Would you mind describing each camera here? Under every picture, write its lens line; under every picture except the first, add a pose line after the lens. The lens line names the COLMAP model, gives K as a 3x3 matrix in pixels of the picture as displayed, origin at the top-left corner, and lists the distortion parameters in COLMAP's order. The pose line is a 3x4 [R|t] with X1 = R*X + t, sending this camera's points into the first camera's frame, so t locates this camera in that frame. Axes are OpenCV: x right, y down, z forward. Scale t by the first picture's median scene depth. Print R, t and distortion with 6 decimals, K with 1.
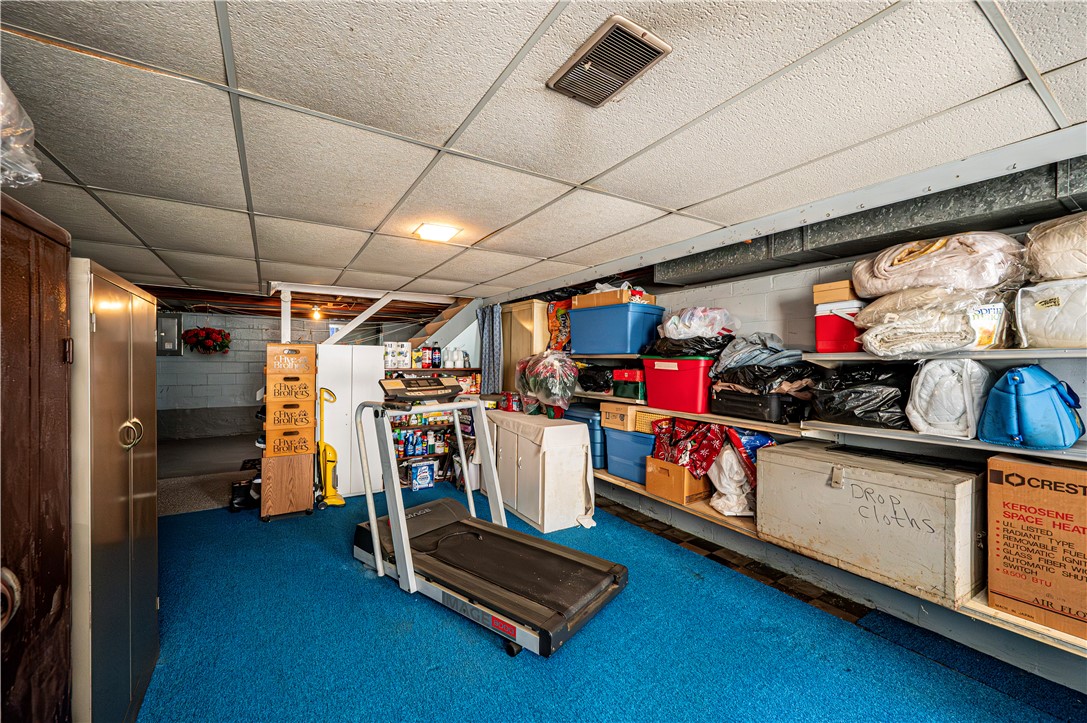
lens RADIAL K [[432.4, 0, 543.7], [0, 432.4, 361.4], [0, 0, 1]] dist [-0.003087, 0.001103]
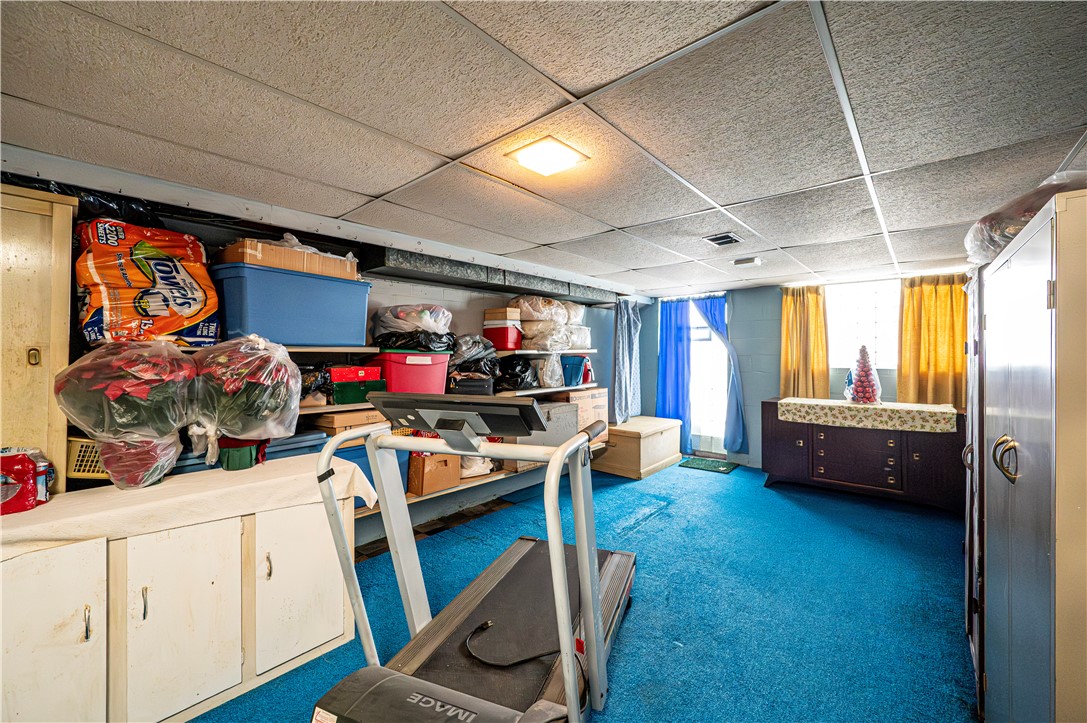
lens RADIAL K [[432.4, 0, 541.6], [0, 432.4, 357.0], [0, 0, 1]] dist [-0.003087, 0.001103]
pose [[-0.282363, -0.004159, 0.959299, -0.765768], [0.006910, 0.999956, 0.006369, -0.001325], [-0.959283, 0.008427, -0.282322, 1.064954]]
